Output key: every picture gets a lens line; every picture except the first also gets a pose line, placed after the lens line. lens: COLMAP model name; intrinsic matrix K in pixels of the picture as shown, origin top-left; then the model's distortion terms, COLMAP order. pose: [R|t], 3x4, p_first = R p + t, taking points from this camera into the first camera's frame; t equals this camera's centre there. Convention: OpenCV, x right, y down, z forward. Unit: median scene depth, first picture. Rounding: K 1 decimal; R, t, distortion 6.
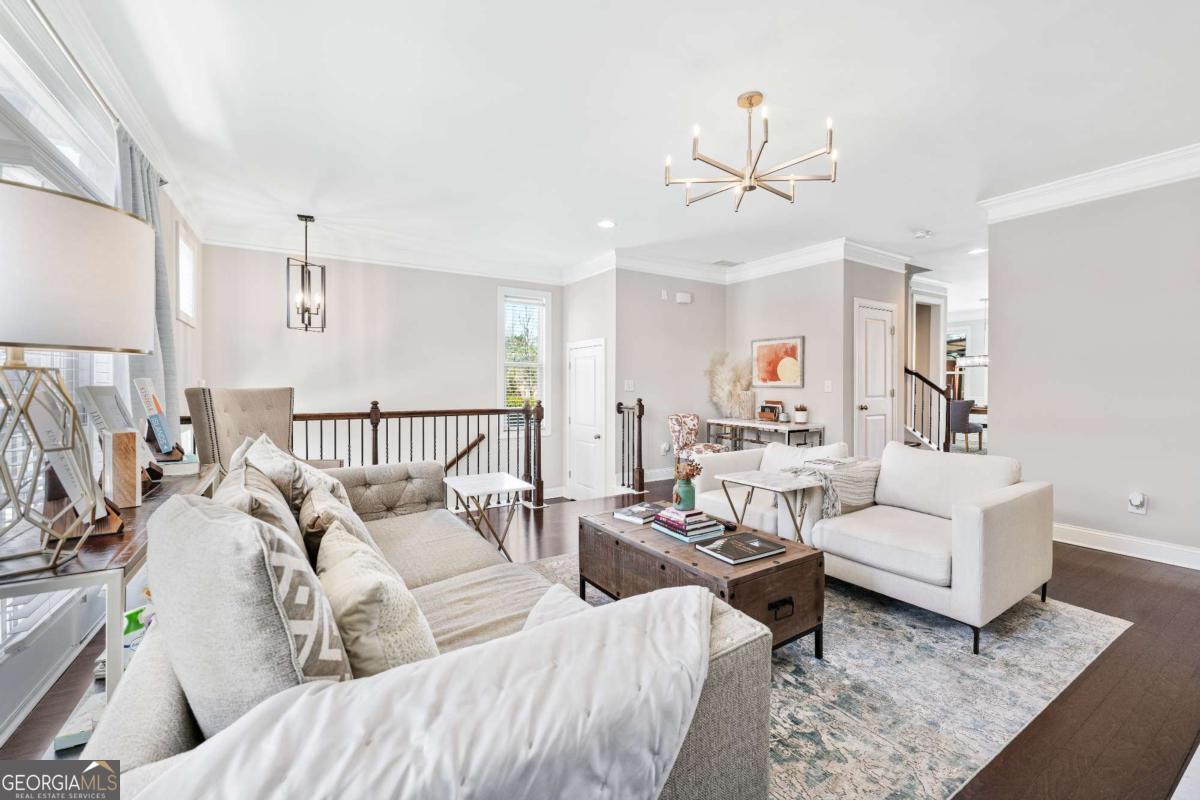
lens RADIAL K [[482.1, 0, 597.6], [0, 482.1, 396.3], [0, 0, 1]] dist [-0.004011, -0.000367]
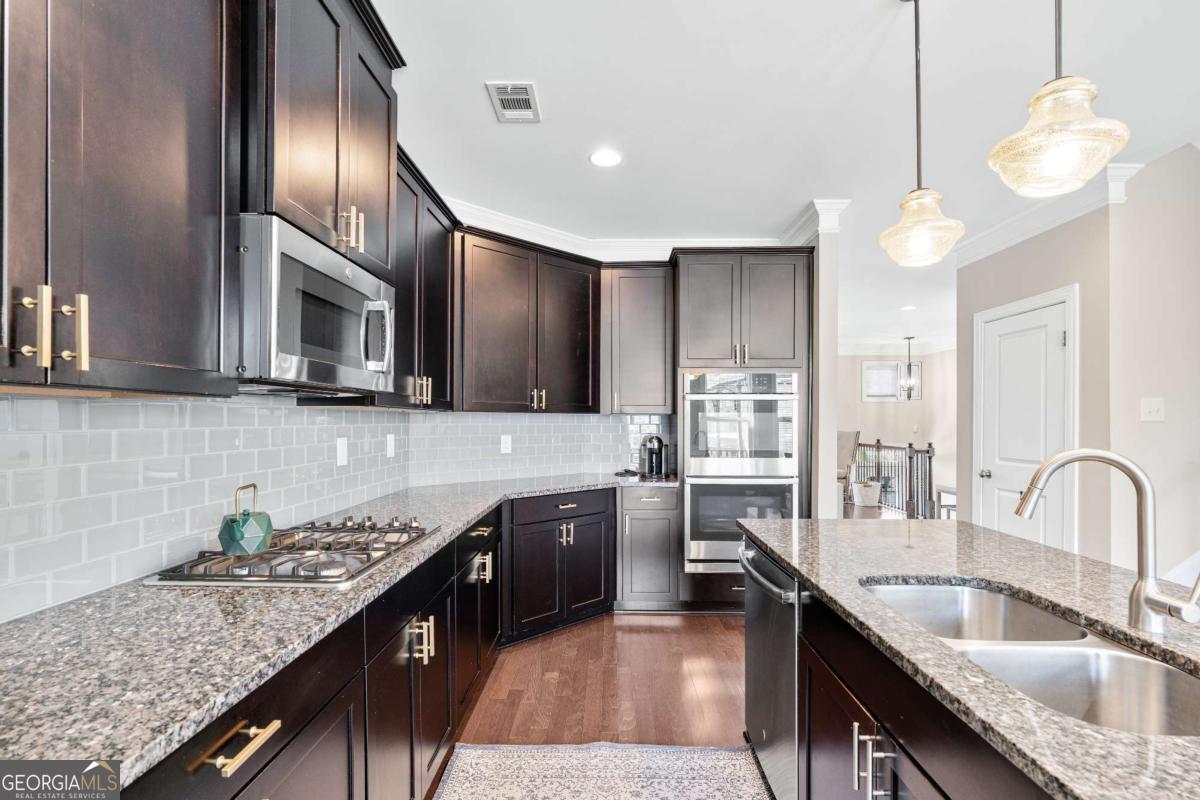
lens RADIAL K [[537.5, 0, 604.9], [0, 537.5, 421.5], [0, 0, 1]] dist [0.001874, 0.000043]
pose [[-0.522629, -0.004533, -0.852548, 1.705101], [-0.012790, 0.999915, 0.002524, -0.043820], [0.852464, 0.012224, -0.522643, 1.069819]]
